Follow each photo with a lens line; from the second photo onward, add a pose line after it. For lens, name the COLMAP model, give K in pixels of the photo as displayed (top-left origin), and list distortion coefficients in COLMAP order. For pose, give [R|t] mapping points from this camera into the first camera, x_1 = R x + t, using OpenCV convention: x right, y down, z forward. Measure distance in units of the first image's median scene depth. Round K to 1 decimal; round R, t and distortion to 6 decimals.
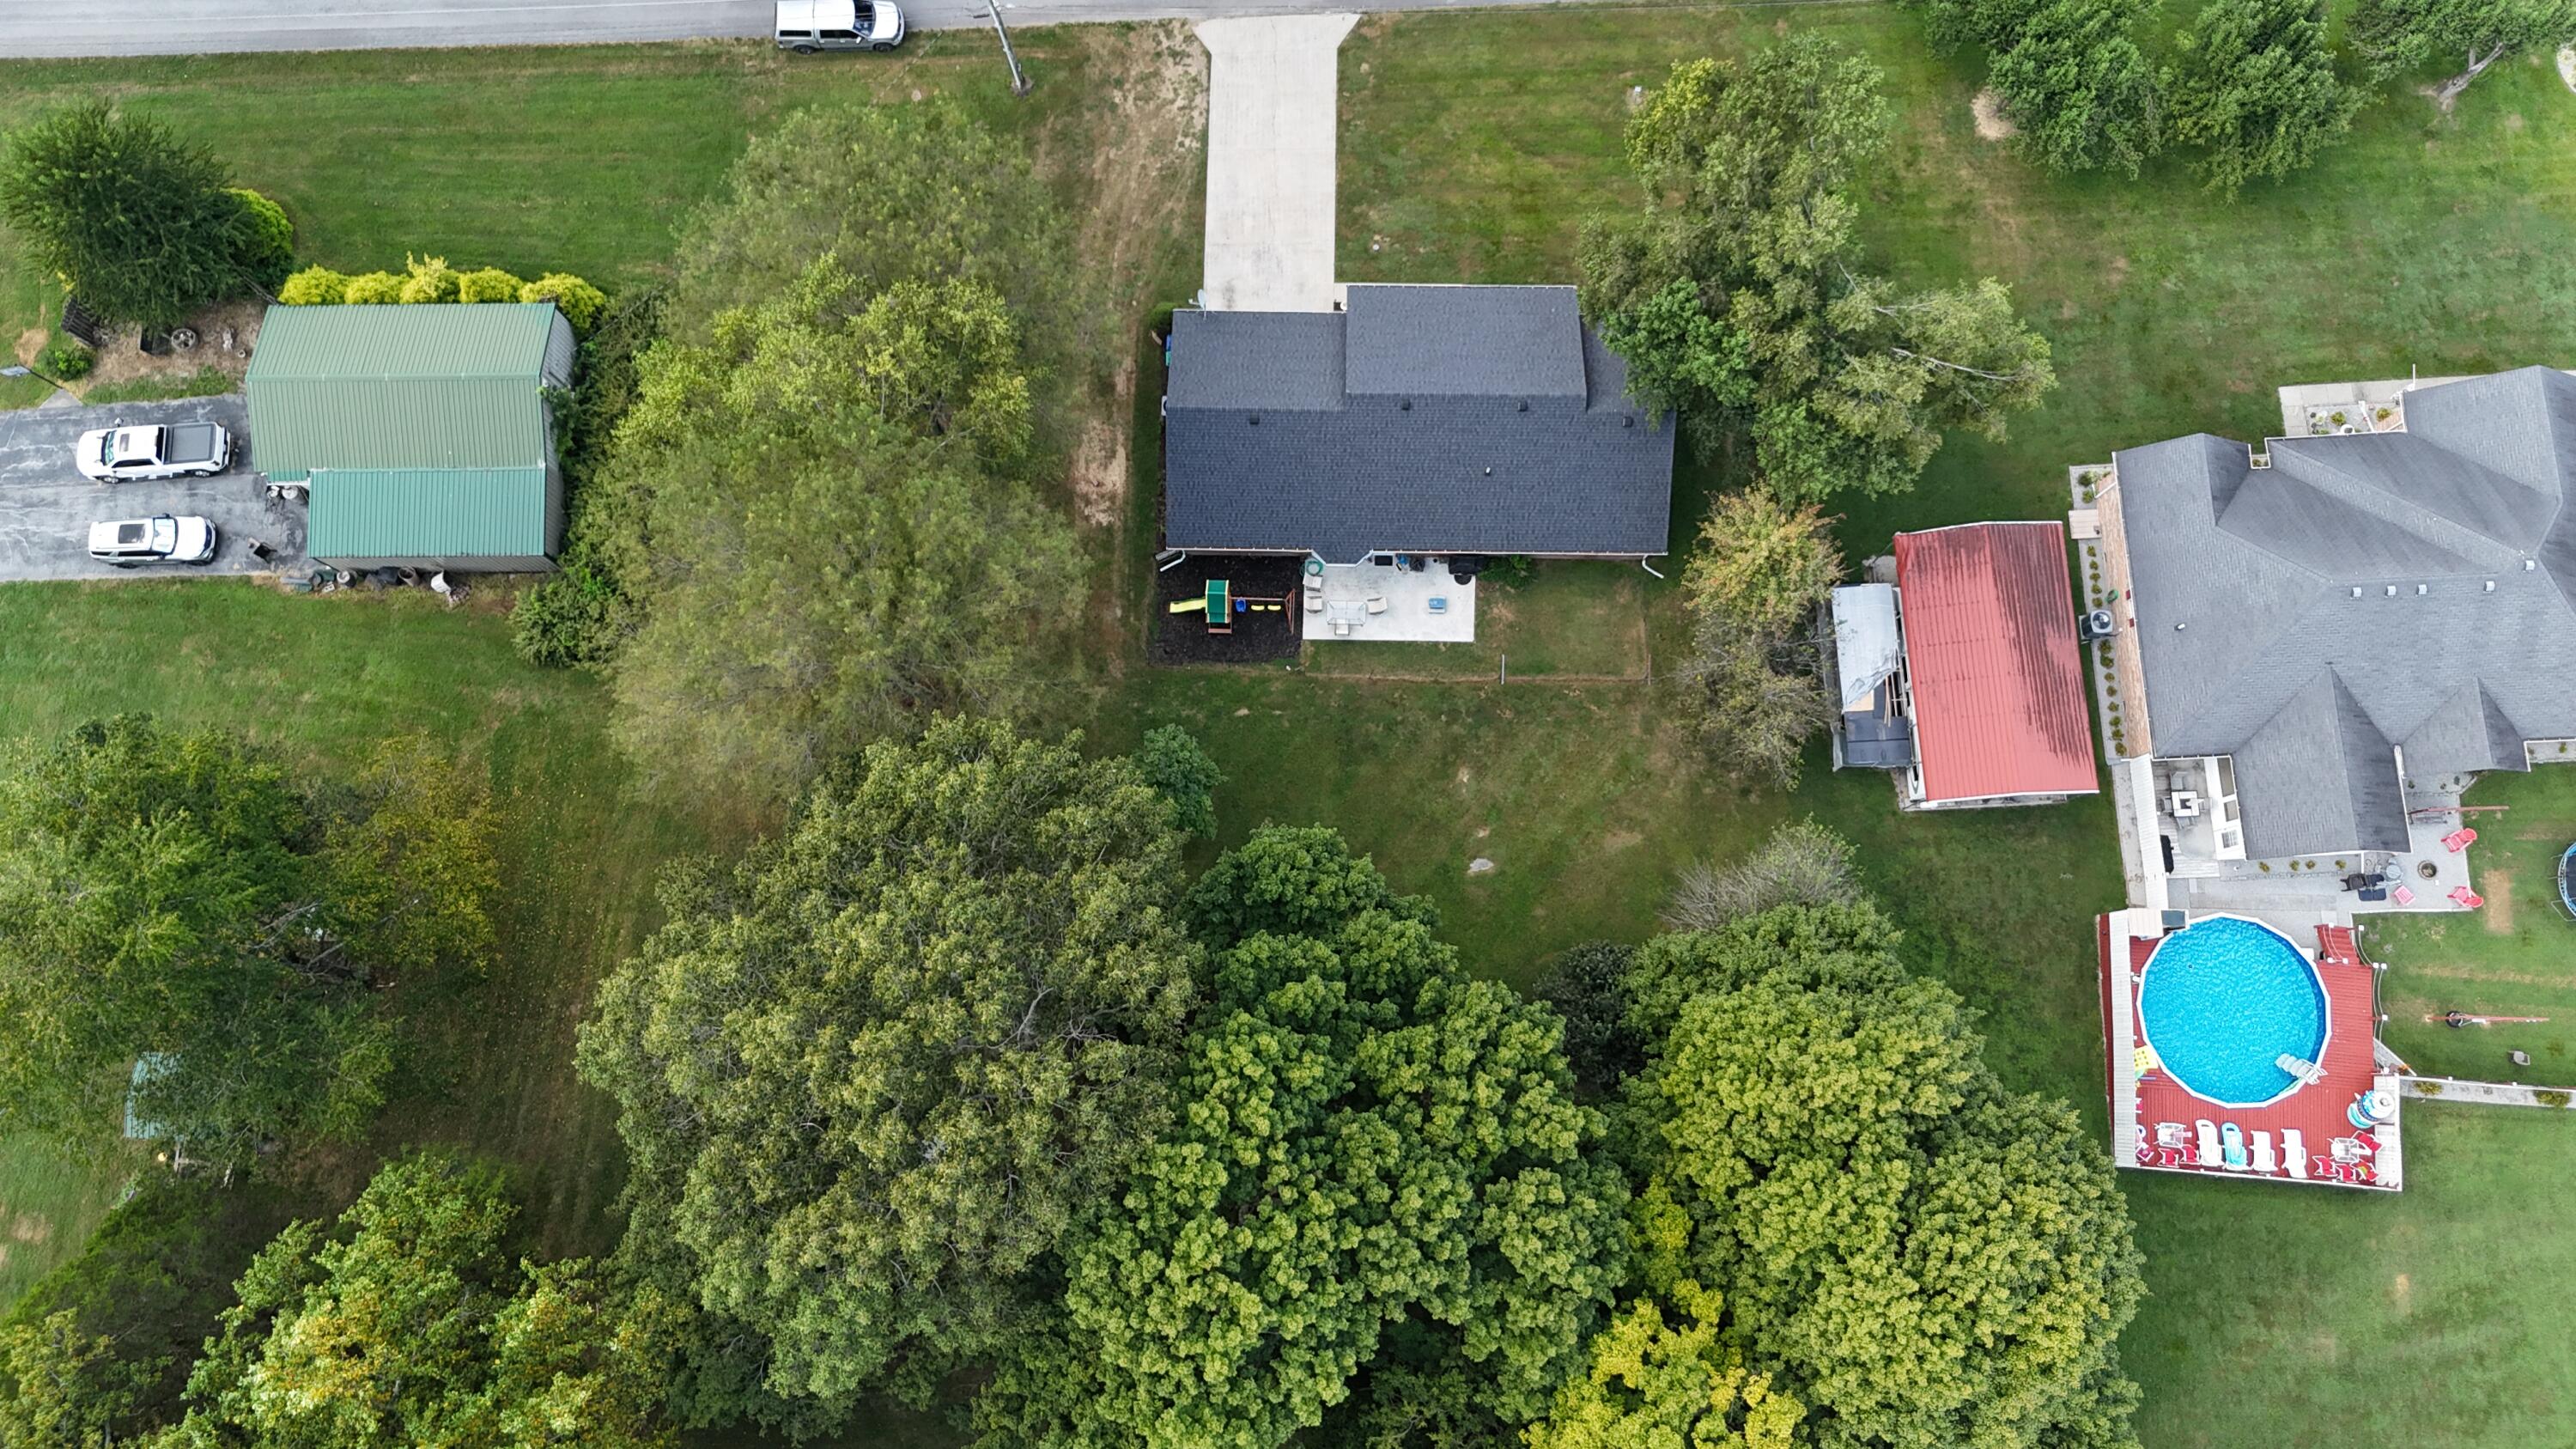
lens RADIAL K [[1893.6, 0, 1288.0], [0, 1893.6, 724.5], [0, 0, 1]] dist [0.100291, -0.102706]
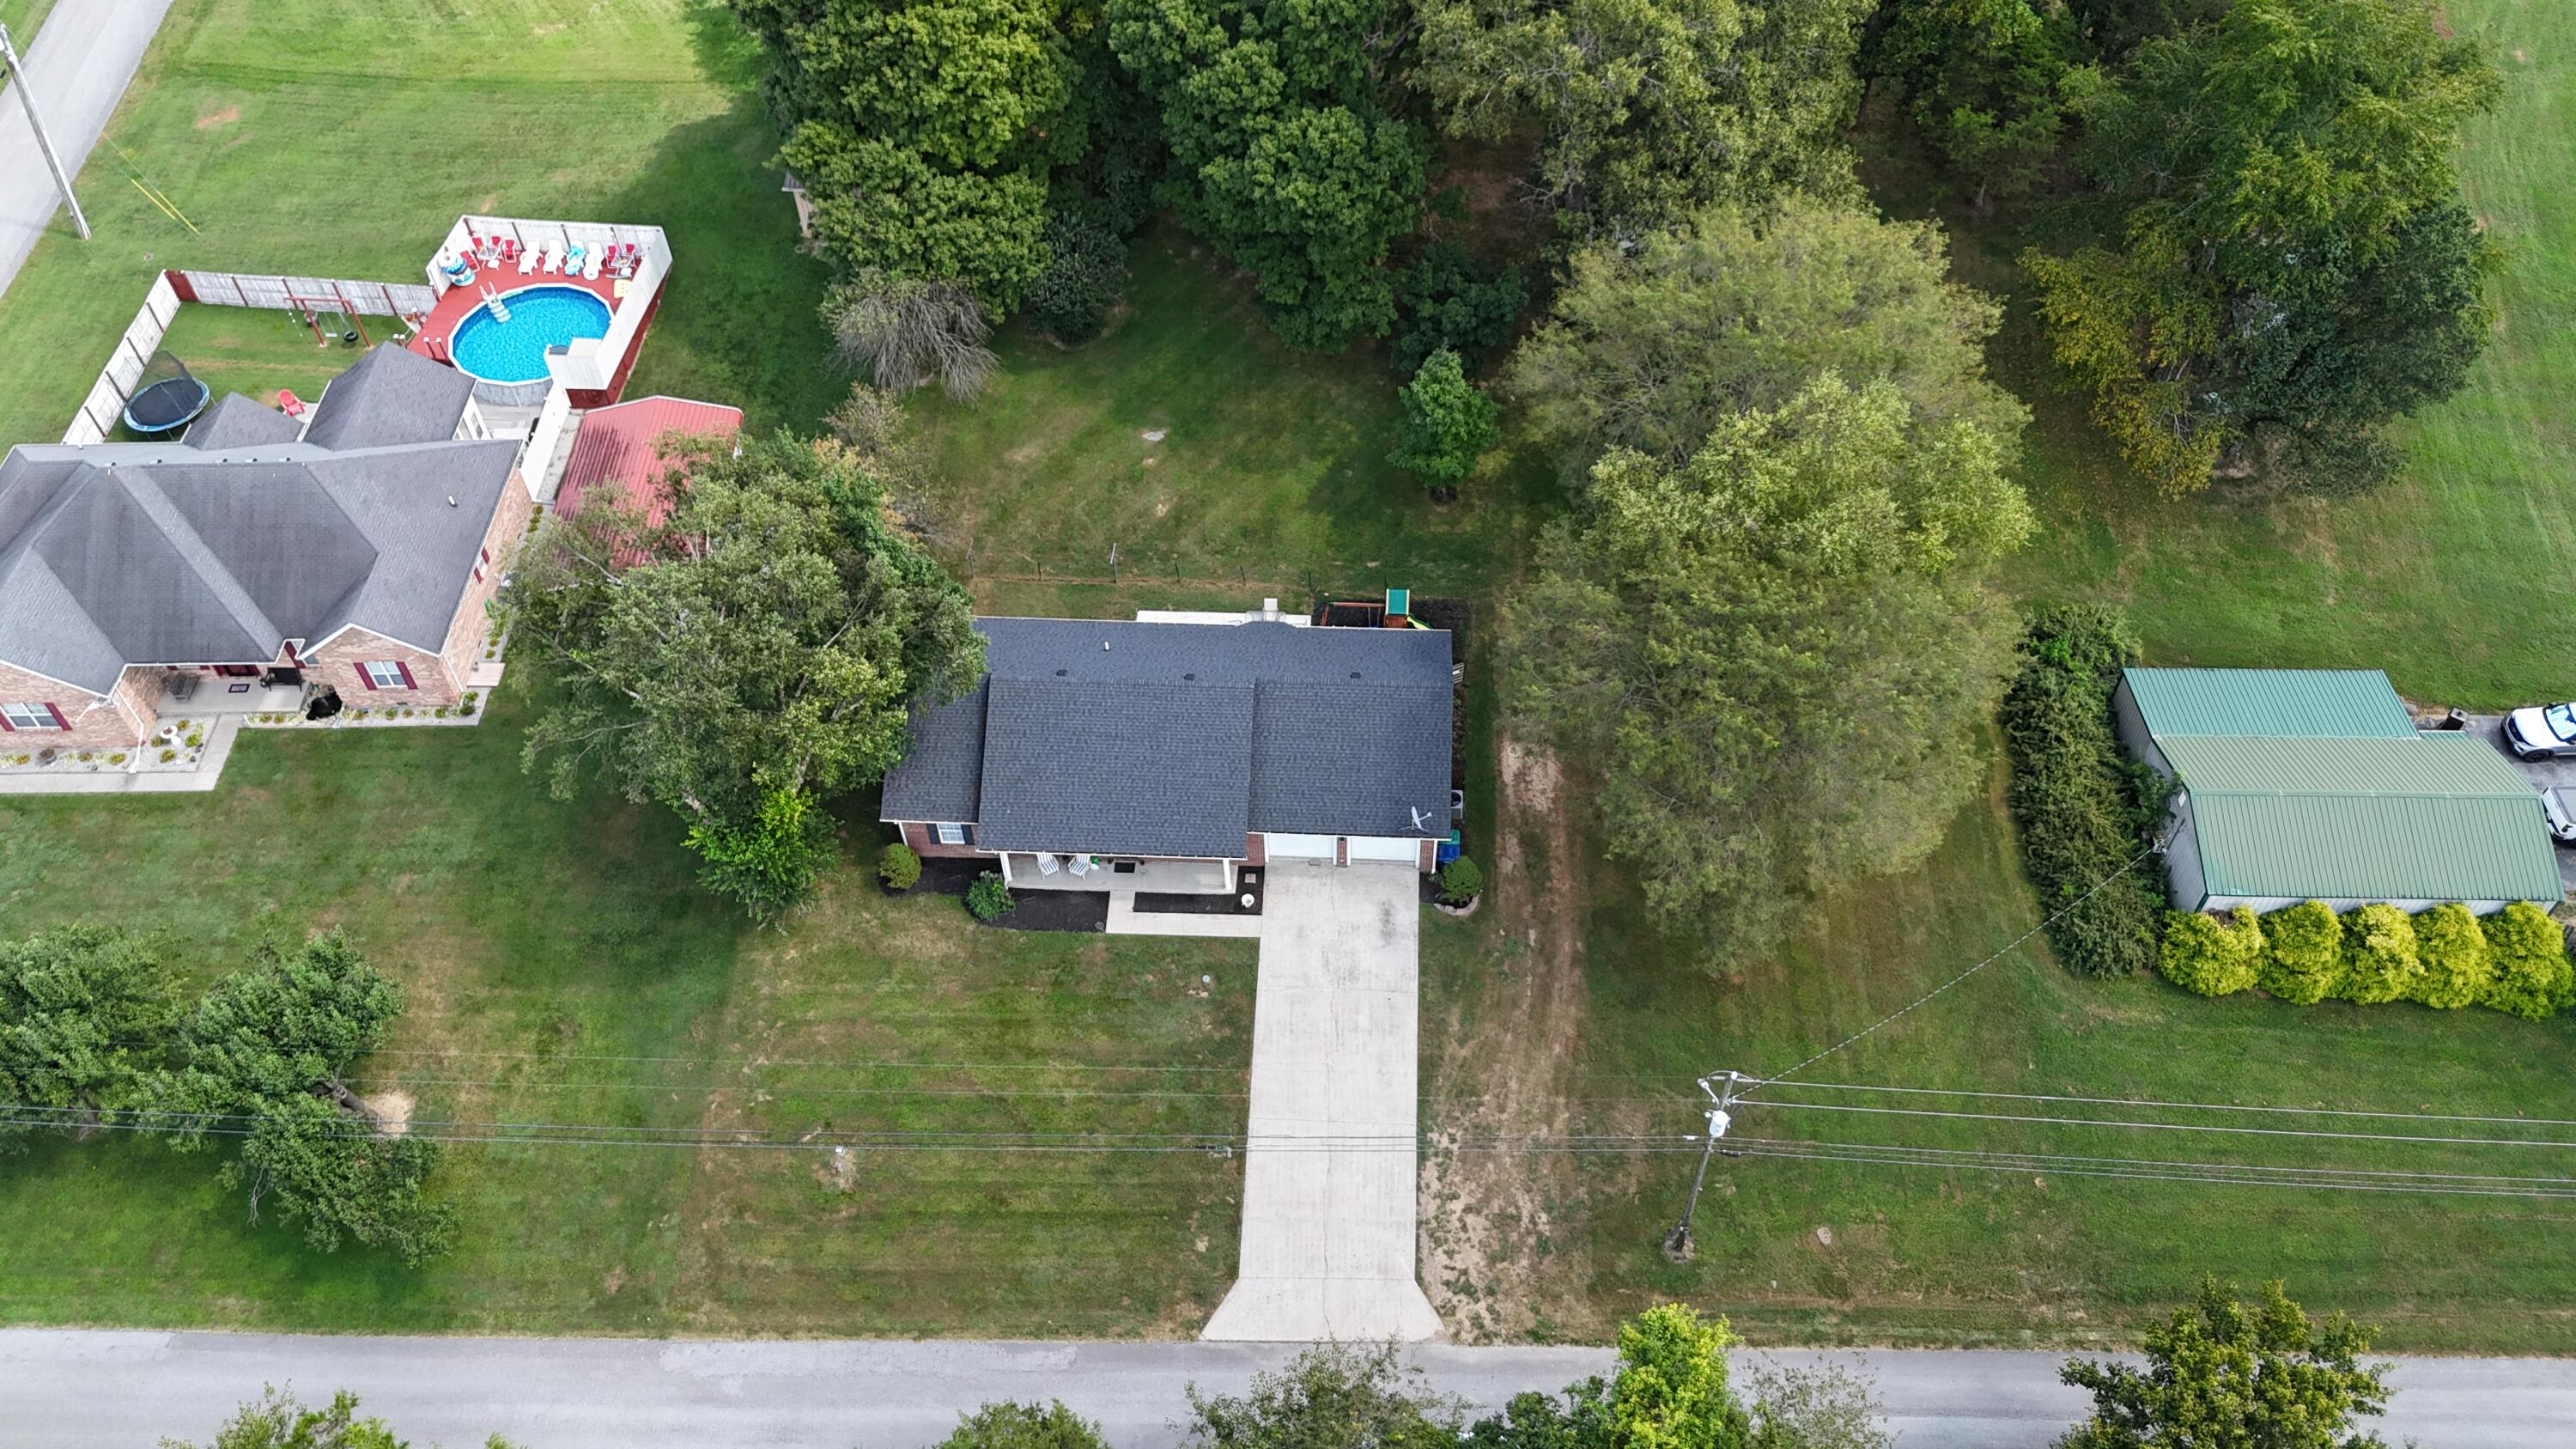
lens RADIAL K [[1893.6, 0, 1288.0], [0, 1893.6, 724.5], [0, 0, 1]] dist [0.100291, -0.102706]
pose [[-0.999135, -0.013032, 0.039496, -0.018820], [0.039030, -0.621837, 0.782174, -0.809989], [0.014366, 0.783039, 0.621807, 0.414257]]
